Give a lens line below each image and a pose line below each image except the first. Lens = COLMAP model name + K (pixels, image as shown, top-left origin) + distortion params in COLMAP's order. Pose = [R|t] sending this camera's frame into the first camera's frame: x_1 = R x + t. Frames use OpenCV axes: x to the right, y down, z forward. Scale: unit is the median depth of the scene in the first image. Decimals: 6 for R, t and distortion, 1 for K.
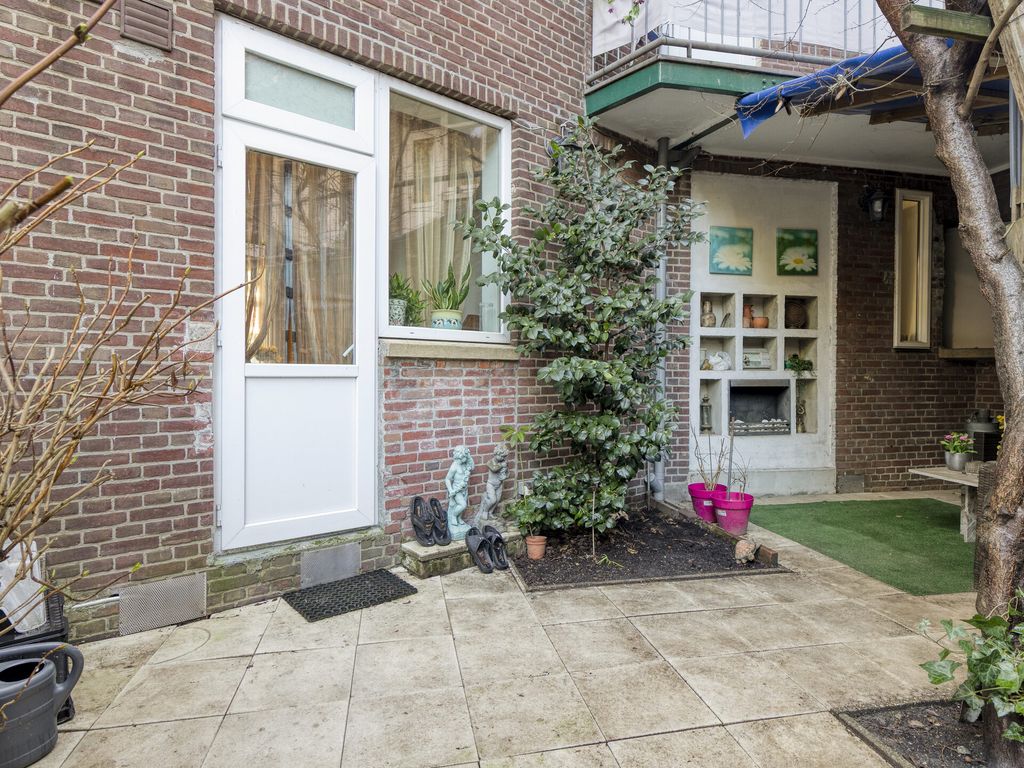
lens RADIAL K [[525.1, 0, 512.0], [0, 525.1, 384.0], [0, 0, 1]] dist [0.000273, 0.000067]
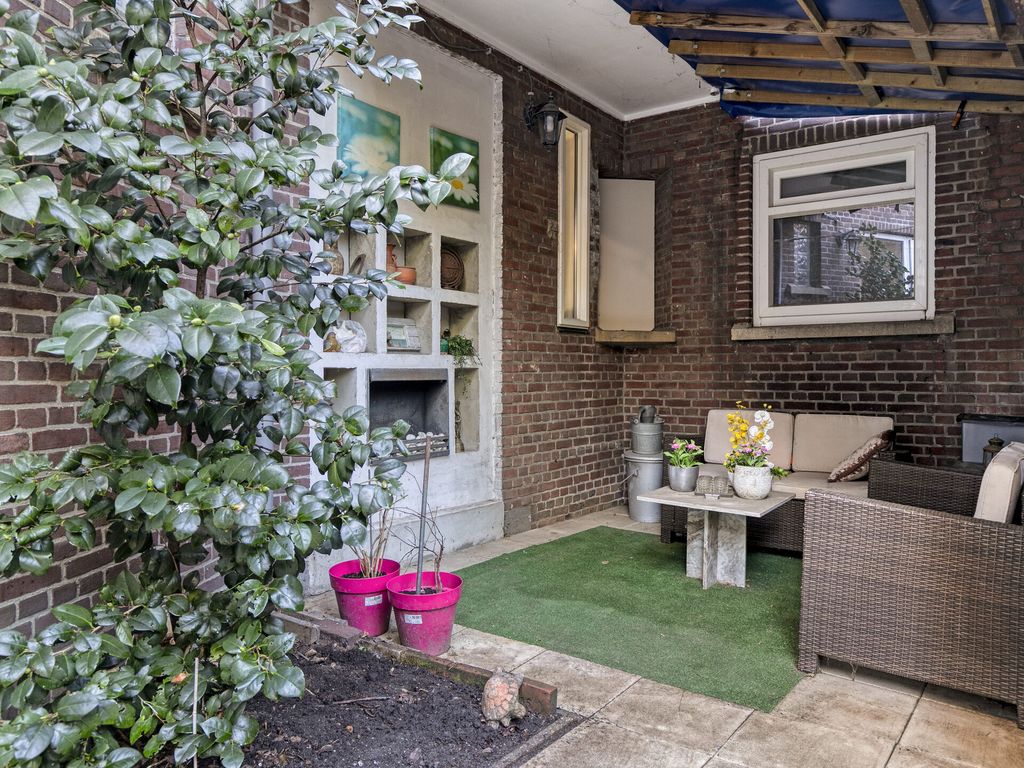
lens RADIAL K [[750.2, 0, 512.4], [0, 750.2, 379.6], [0, 0, 1]] dist [0.003479, 0.000273]
pose [[0.741192, -0.008929, 0.671234, -0.022068], [0.011092, 0.999938, 0.001054, 0.004070], [-0.671202, 0.006664, 0.741245, 0.275416]]
